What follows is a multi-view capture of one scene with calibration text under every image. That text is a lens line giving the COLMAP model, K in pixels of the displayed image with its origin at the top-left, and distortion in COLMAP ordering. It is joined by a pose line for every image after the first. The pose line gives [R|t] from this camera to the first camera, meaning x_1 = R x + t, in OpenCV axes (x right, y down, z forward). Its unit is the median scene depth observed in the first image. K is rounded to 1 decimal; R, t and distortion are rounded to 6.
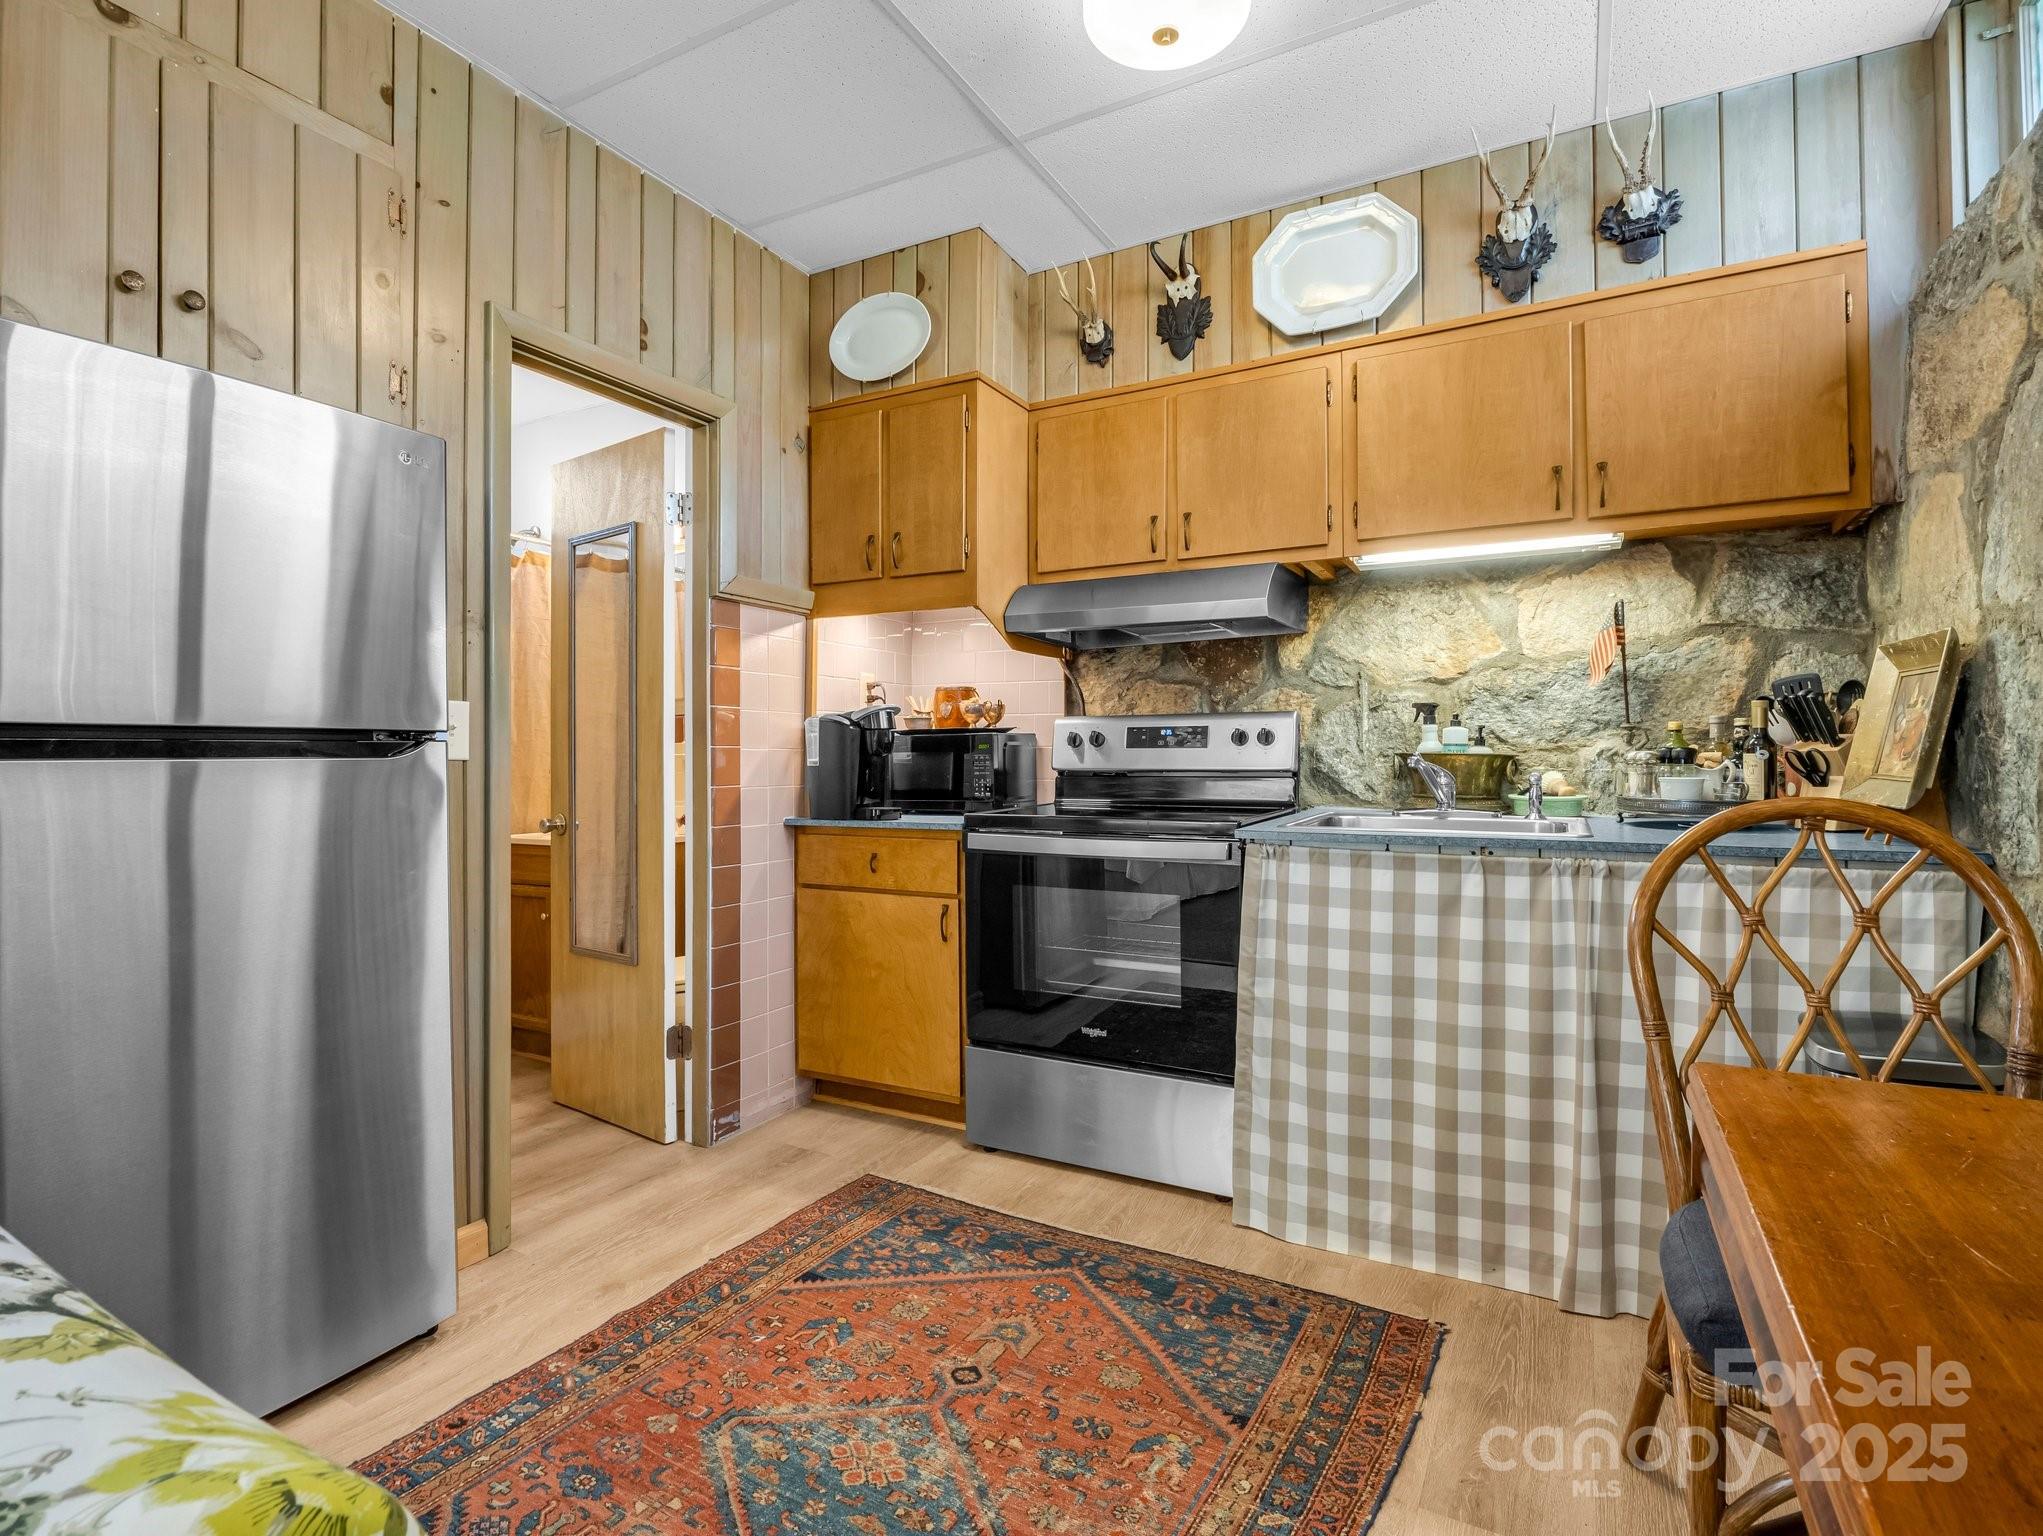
lens RADIAL K [[1043.9, 0, 1017.9], [0, 1043.9, 763.1], [0, 0, 1]] dist [-0.016503, -0.001107]
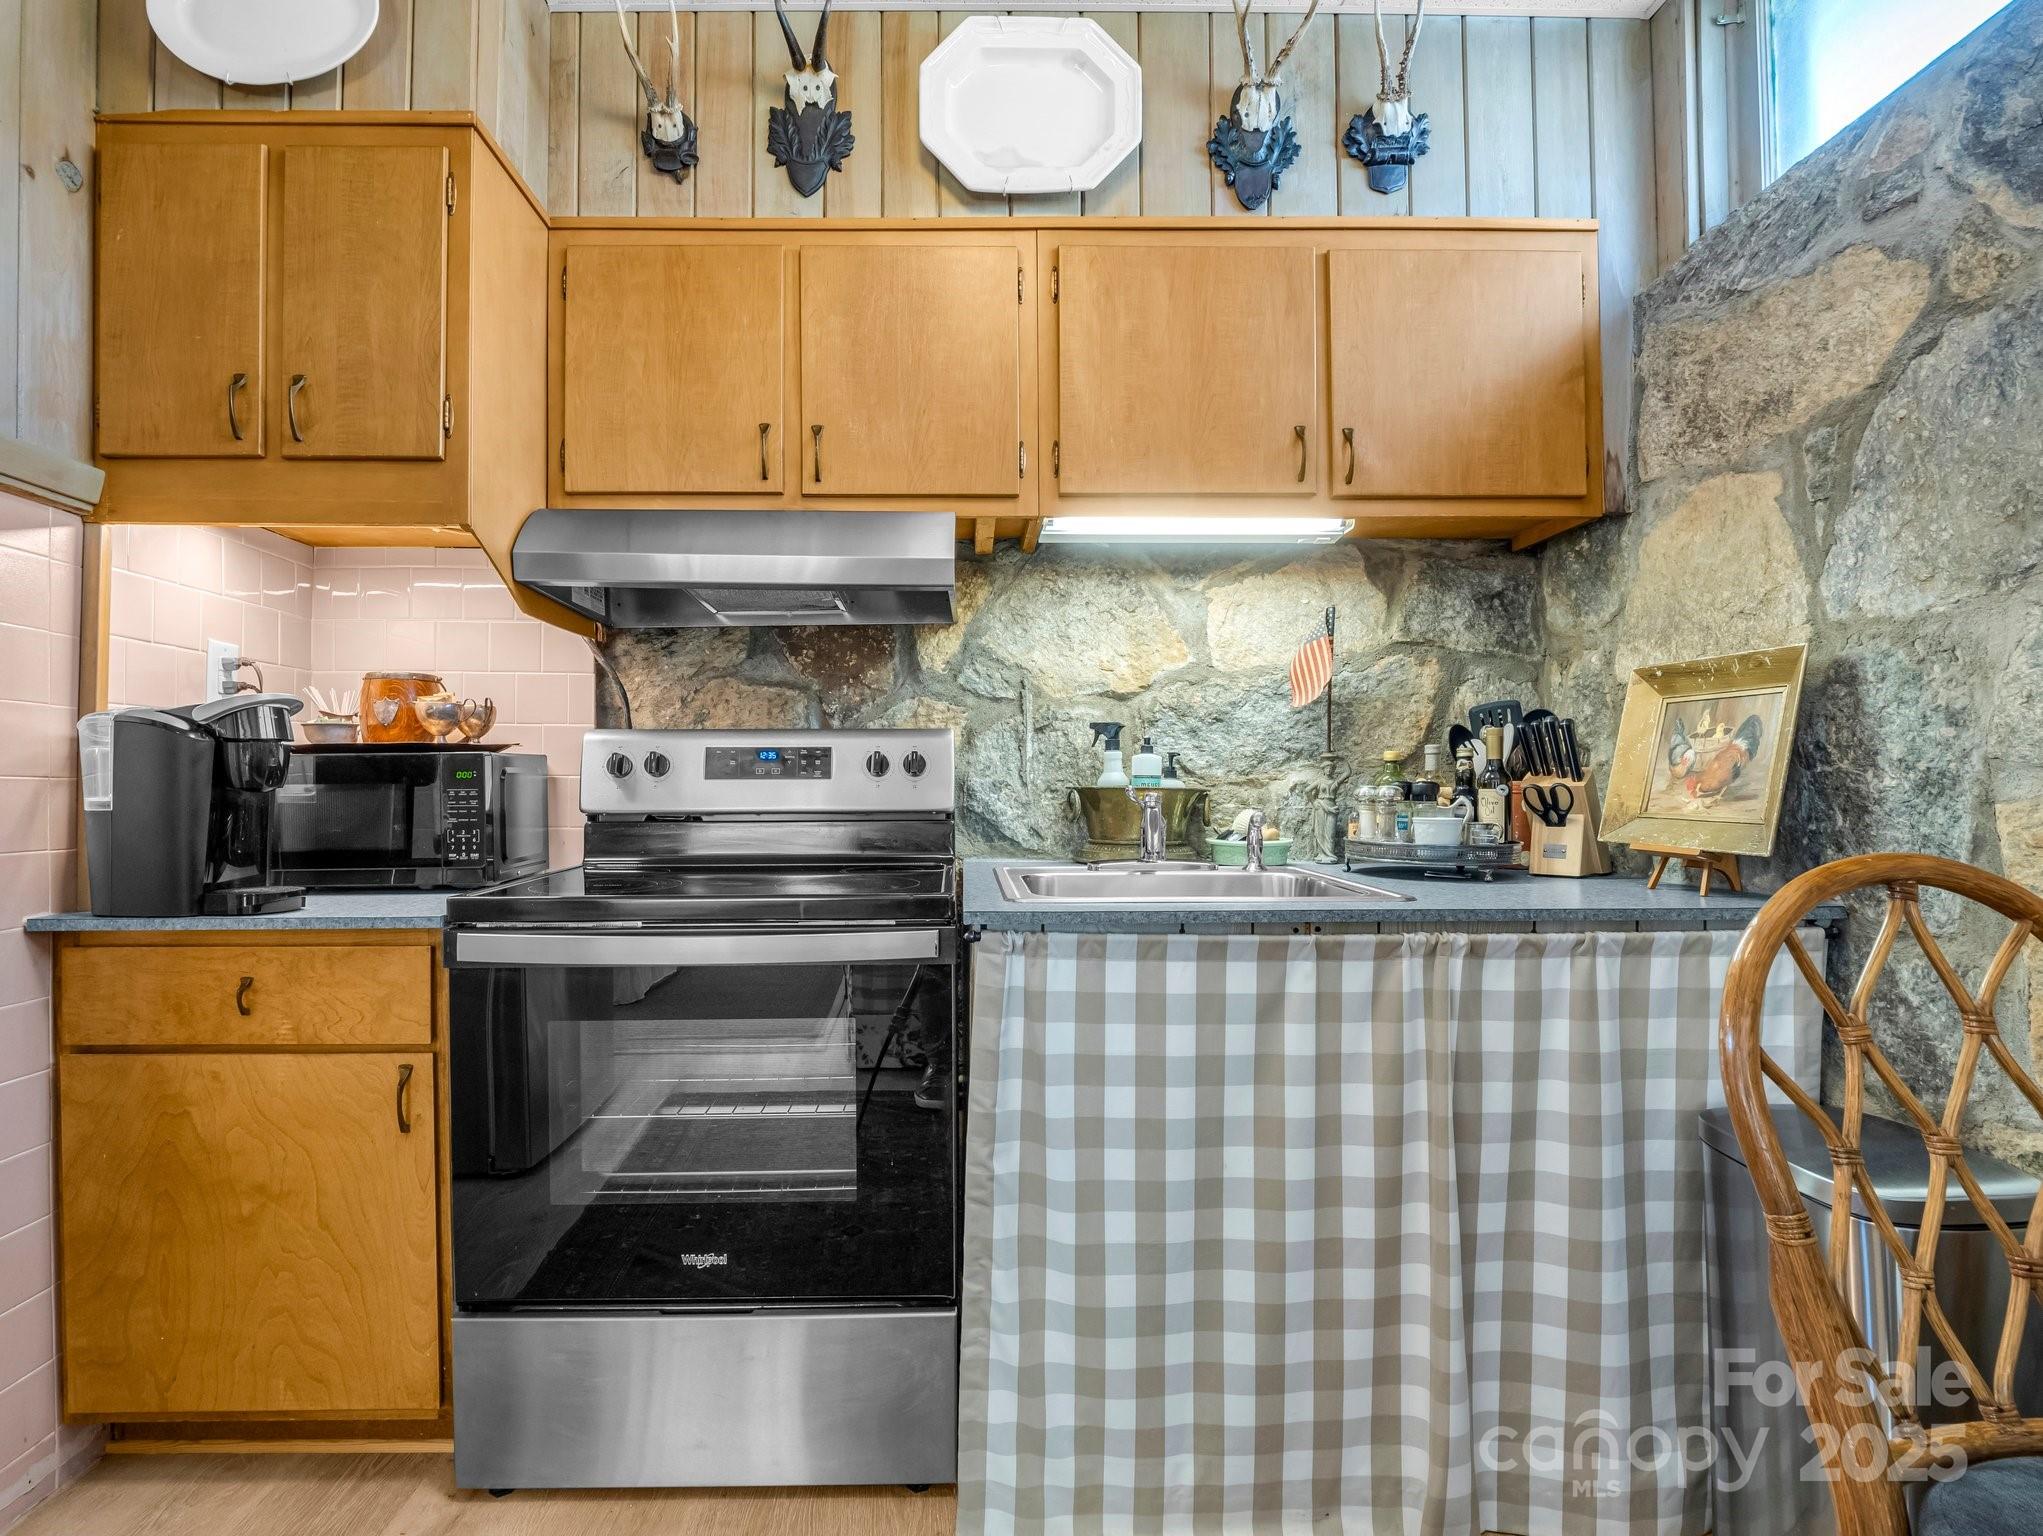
lens RADIAL K [[1043.9, 0, 986.7], [0, 1043.9, 791.9], [0, 0, 1]] dist [-0.016503, -0.001107]
pose [[0.872480, -0.000606, 0.488649, -0.070105], [0.001927, 0.999996, -0.002202, -0.004754], [-0.488646, 0.002863, 0.872478, 0.382411]]
